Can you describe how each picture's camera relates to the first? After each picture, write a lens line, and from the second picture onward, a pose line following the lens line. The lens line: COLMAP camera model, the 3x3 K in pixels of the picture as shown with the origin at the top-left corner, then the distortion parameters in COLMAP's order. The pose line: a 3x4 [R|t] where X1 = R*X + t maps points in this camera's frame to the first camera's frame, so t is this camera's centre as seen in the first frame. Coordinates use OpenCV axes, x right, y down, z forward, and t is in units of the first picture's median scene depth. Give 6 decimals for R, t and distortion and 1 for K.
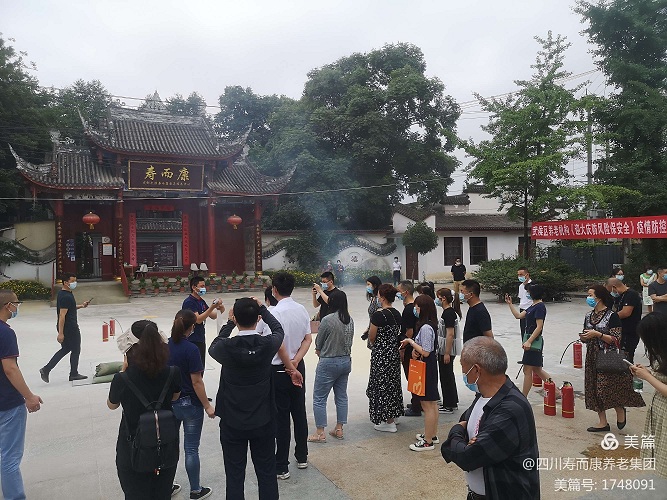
lens RADIAL K [[507.4, 0, 333.5], [0, 507.4, 250.0], [0, 0, 1]] dist [0.063783, -0.071243]
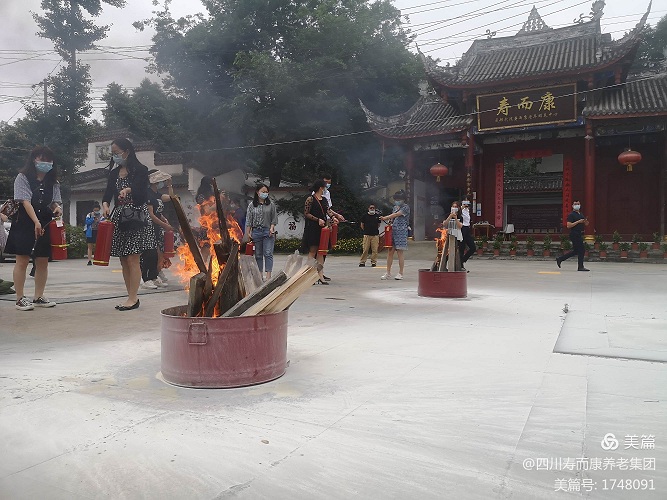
lens RADIAL K [[507.4, 0, 333.5], [0, 507.4, 250.0], [0, 0, 1]] dist [0.063783, -0.071243]
pose [[0.593152, 0.035110, -0.804325, 0.123262], [-0.013959, 0.999347, 0.033329, 0.045446], [0.804970, -0.008542, 0.593255, 0.274484]]
